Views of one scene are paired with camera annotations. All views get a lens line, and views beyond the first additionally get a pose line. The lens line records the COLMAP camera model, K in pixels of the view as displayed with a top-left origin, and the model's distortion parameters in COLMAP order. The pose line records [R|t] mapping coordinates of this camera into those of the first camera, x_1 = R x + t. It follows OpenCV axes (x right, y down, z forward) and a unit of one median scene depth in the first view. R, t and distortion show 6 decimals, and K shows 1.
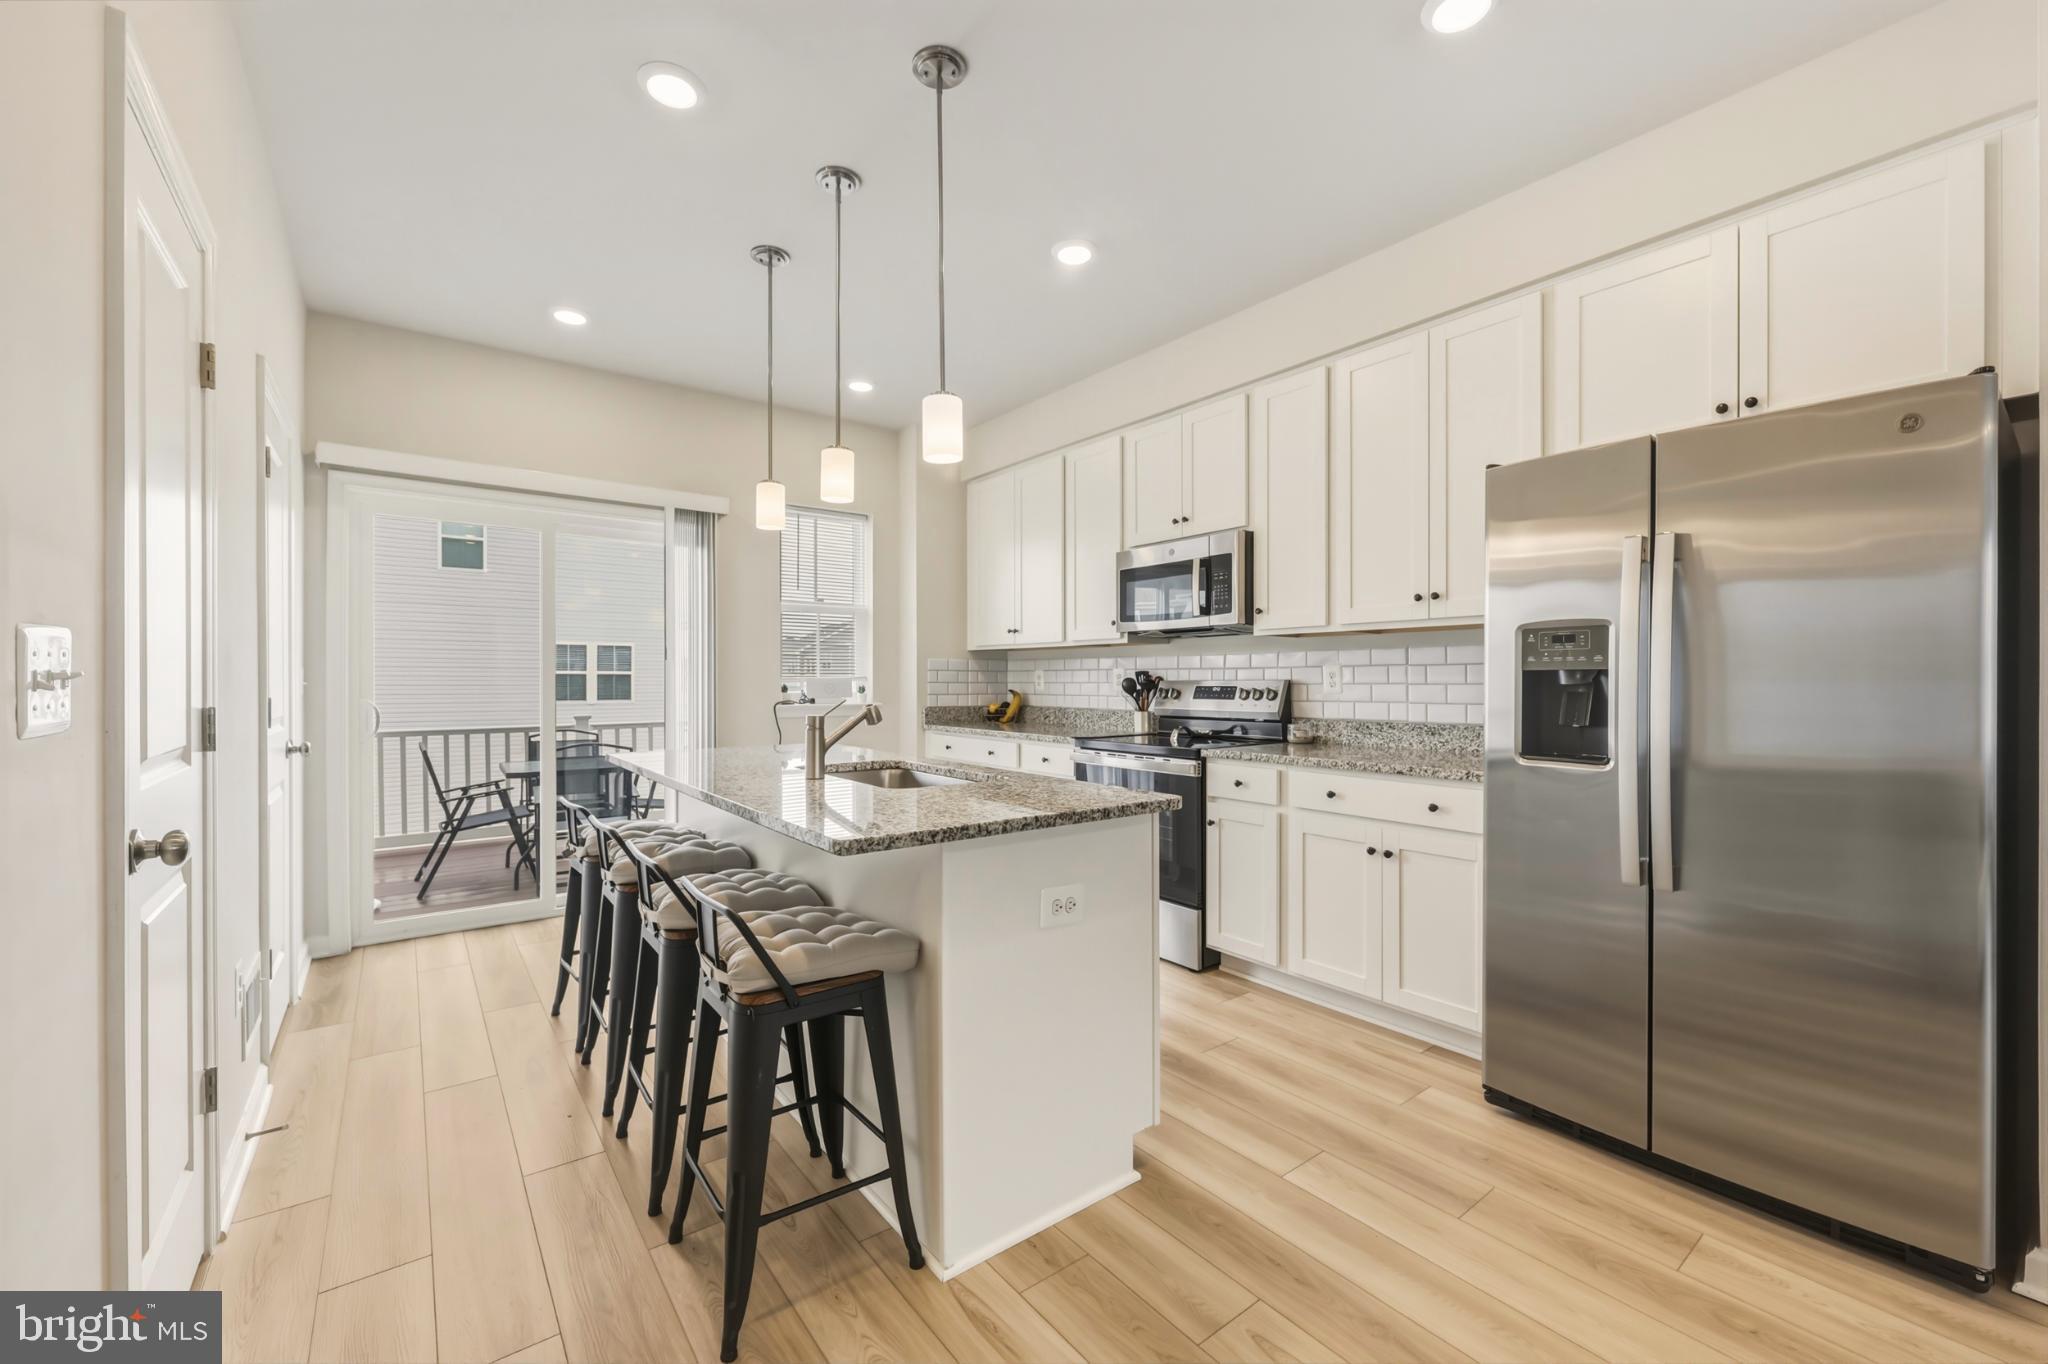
lens RADIAL K [[816.6, 0, 1024.0], [0, 816.6, 682.0], [0, 0, 1]] dist [-0.001305, -0.000292]
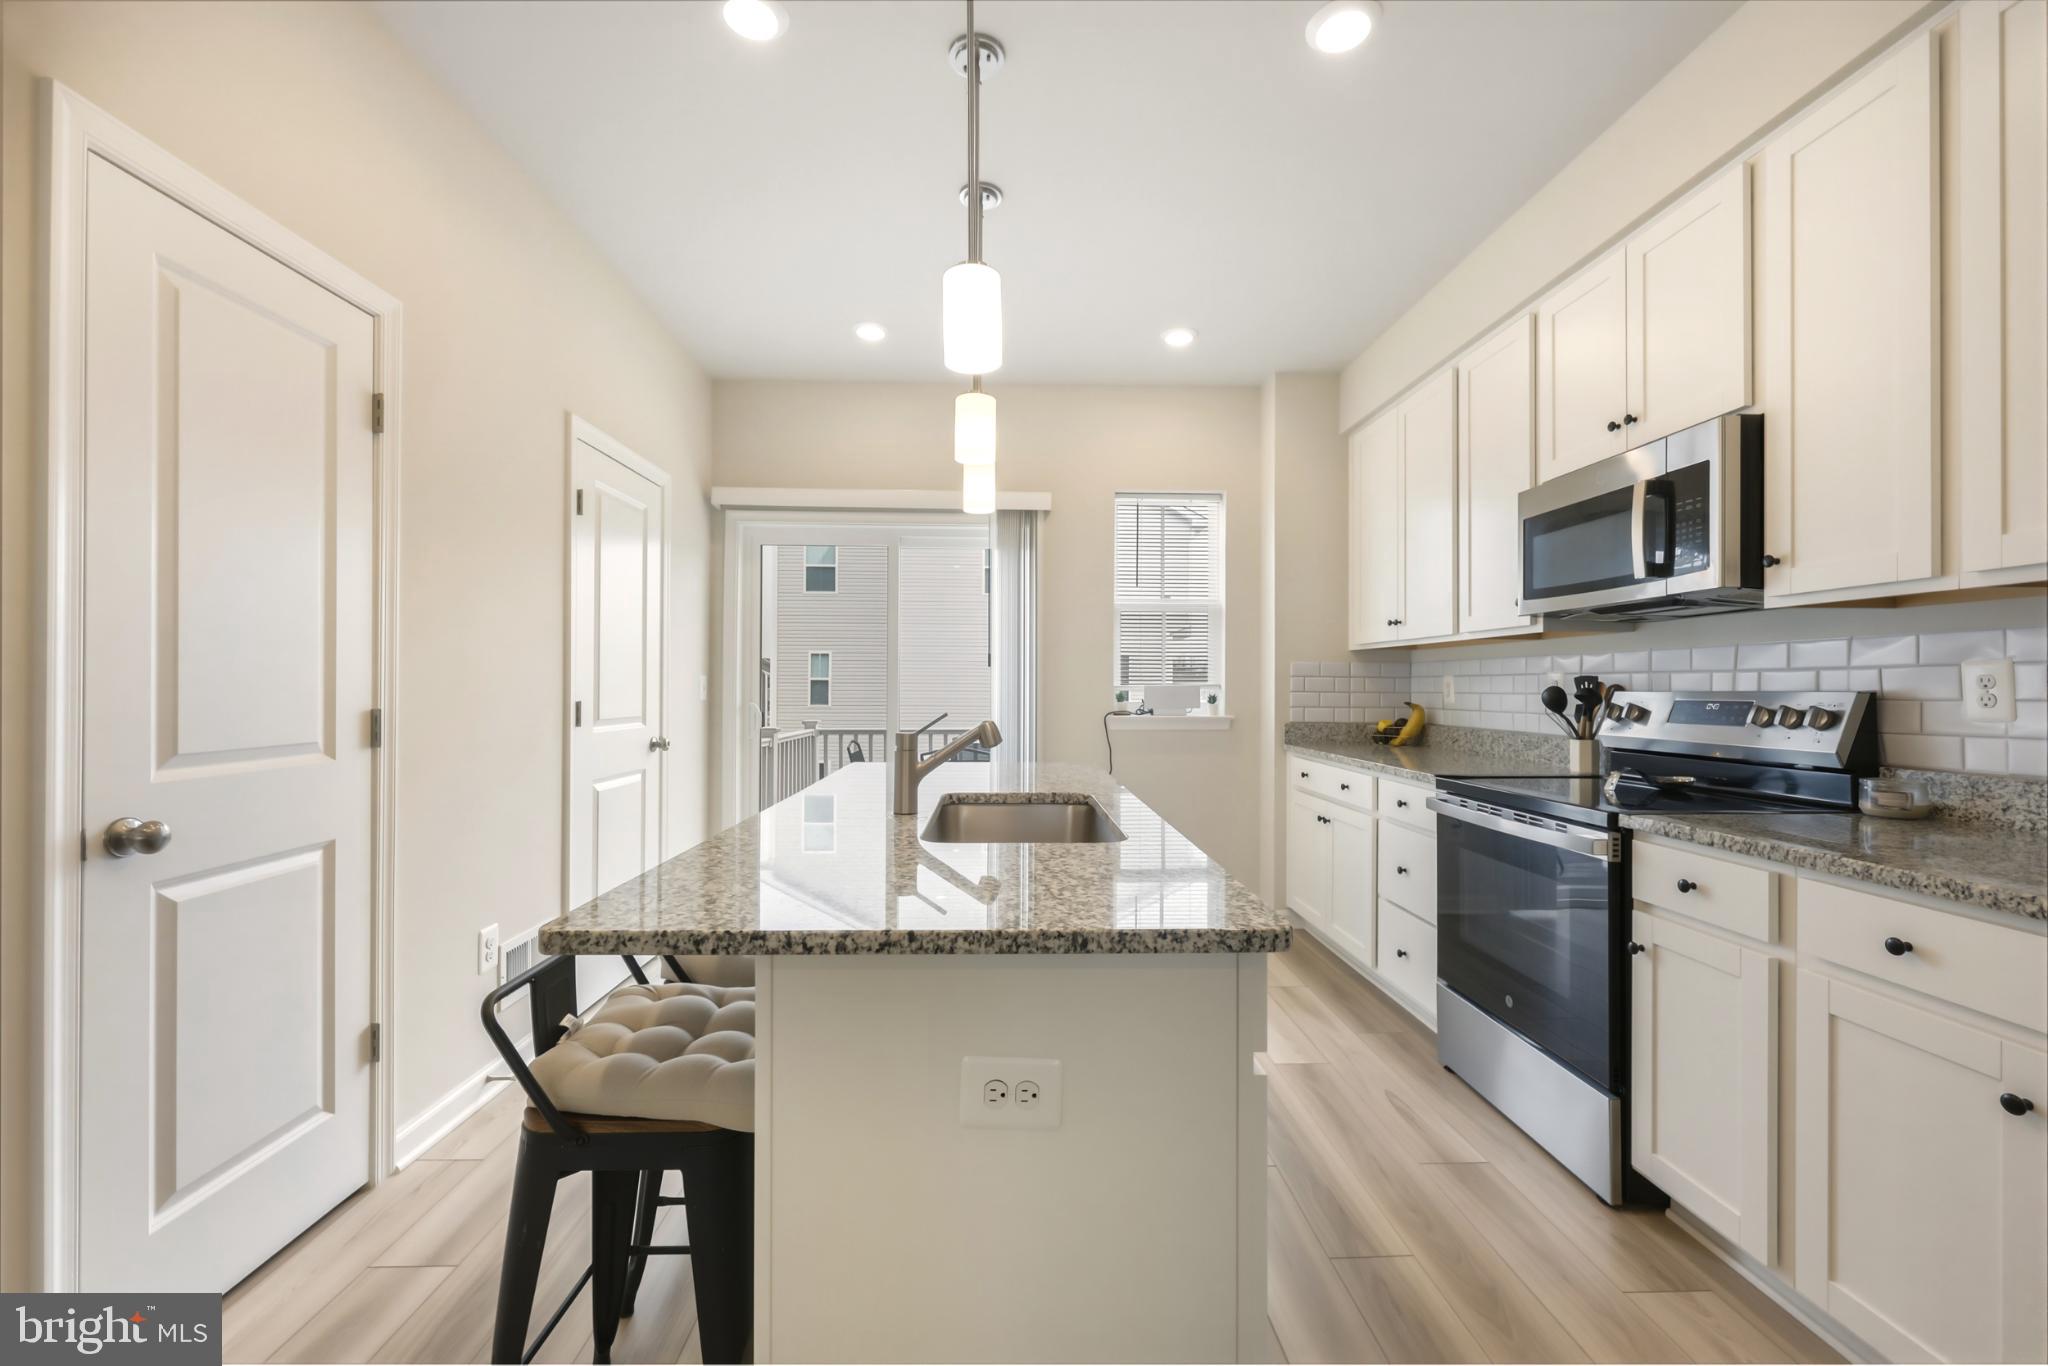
lens RADIAL K [[816.6, 0, 1024.0], [0, 816.6, 683.0], [0, 0, 1]] dist [-0.001305, -0.000292]
pose [[0.814376, 0.000672, -0.580338, 0.187613], [-0.005379, 0.999965, -0.006390, -0.001739], [0.580313, 0.008325, 0.814351, 0.271277]]
